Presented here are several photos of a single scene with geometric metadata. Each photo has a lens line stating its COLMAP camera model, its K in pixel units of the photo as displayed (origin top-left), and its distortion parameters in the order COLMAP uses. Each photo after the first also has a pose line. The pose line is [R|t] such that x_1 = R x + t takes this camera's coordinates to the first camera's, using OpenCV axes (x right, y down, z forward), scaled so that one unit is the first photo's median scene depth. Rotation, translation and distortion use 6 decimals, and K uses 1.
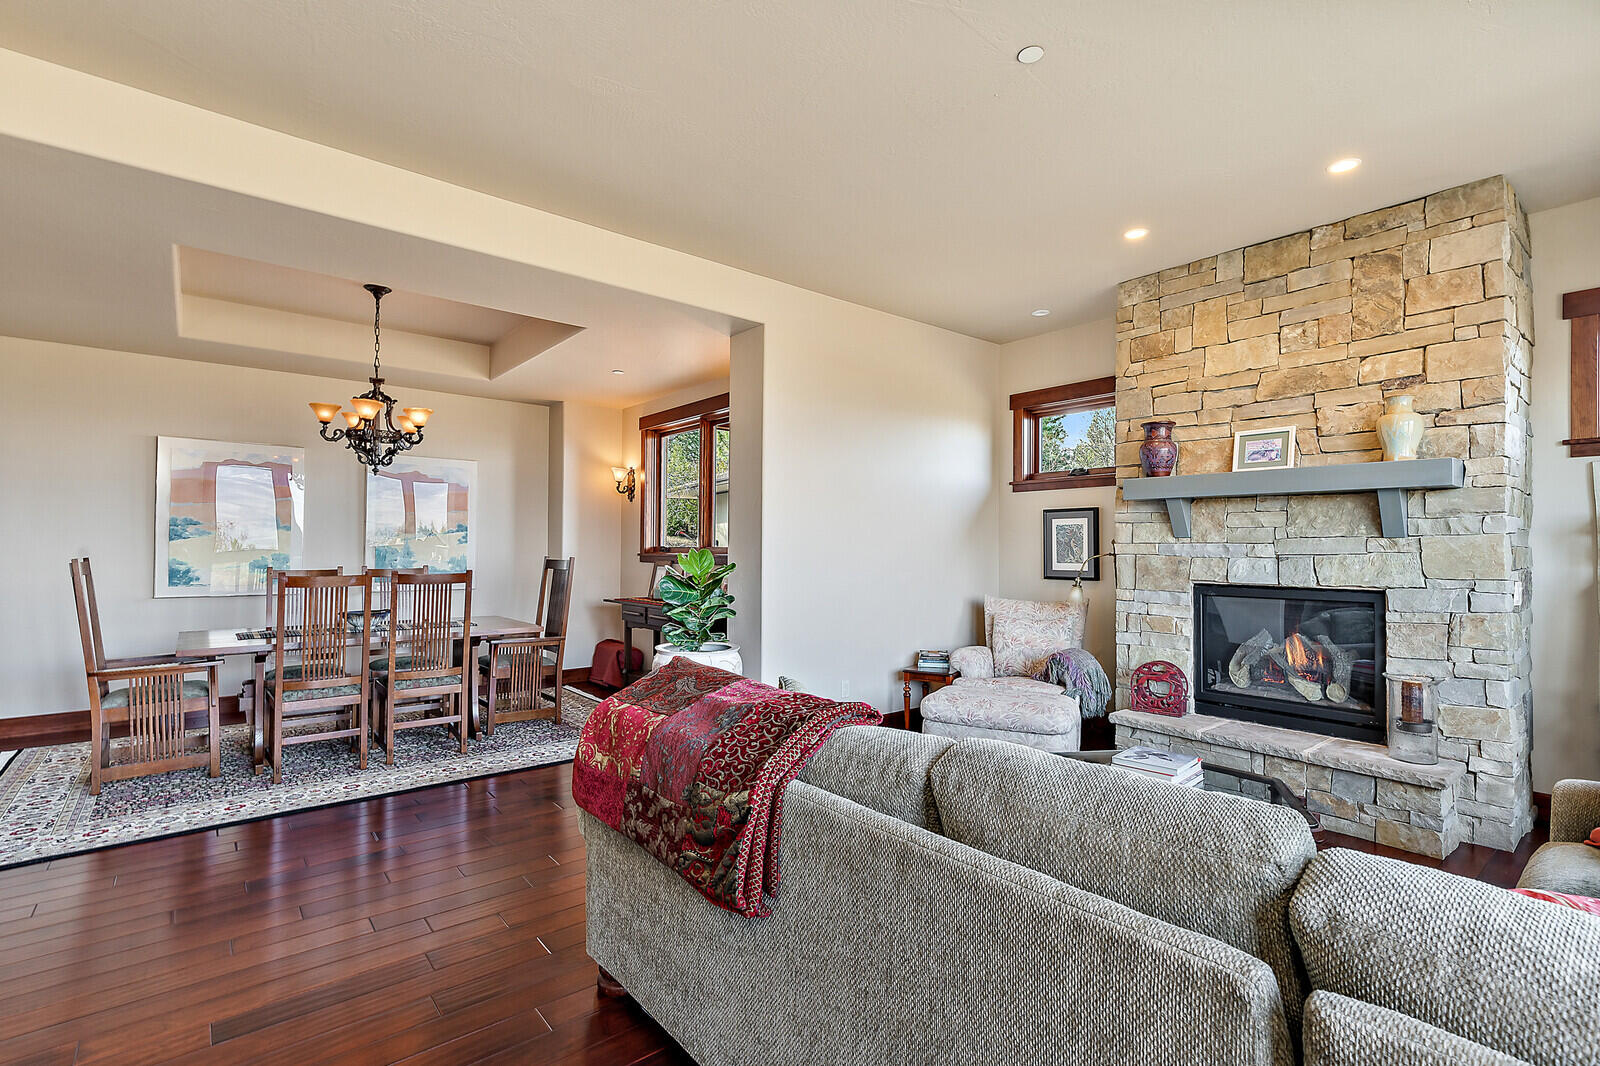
lens RADIAL K [[736.5, 0, 807.7], [0, 736.5, 529.6], [0, 0, 1]] dist [0.000568, -0.000018]
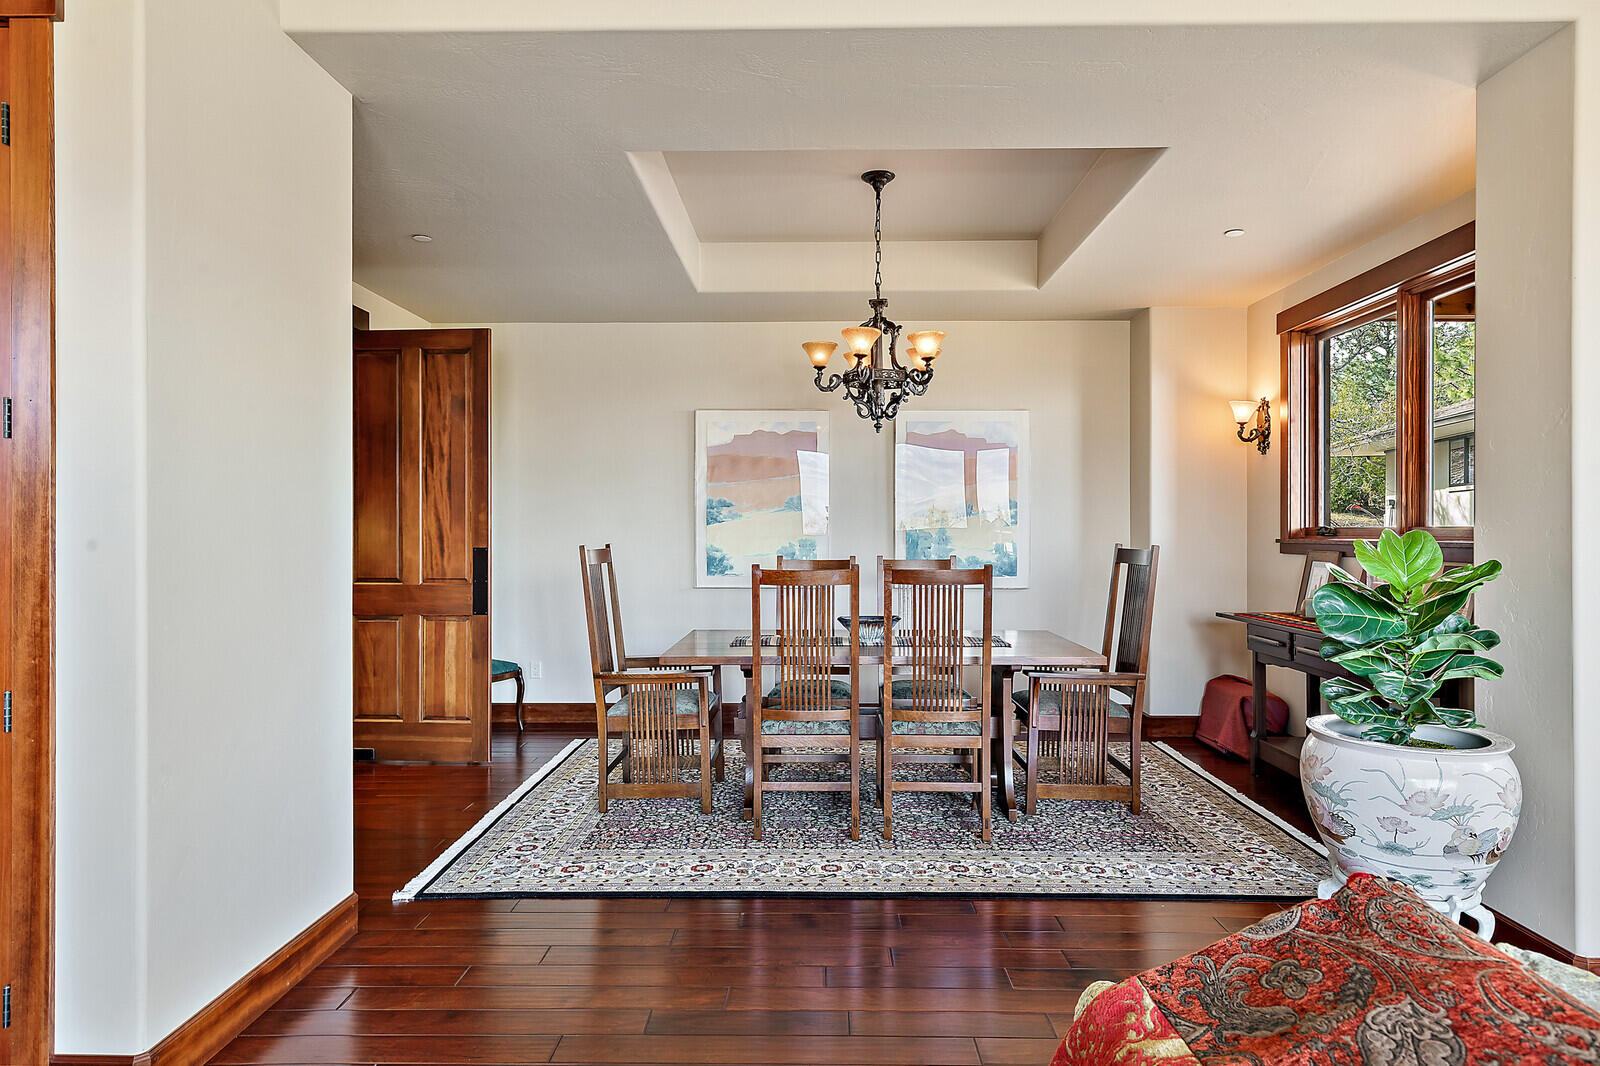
lens RADIAL K [[930.5, 0, 800.0], [0, 930.5, 533.0], [0, 0, 1]] dist [0.008688, -0.000534]
pose [[0.760085, -0.003889, -0.649812, -0.045292], [0.021401, 0.999589, 0.019050, 0.006611], [0.649471, -0.028387, 0.759856, 0.243387]]
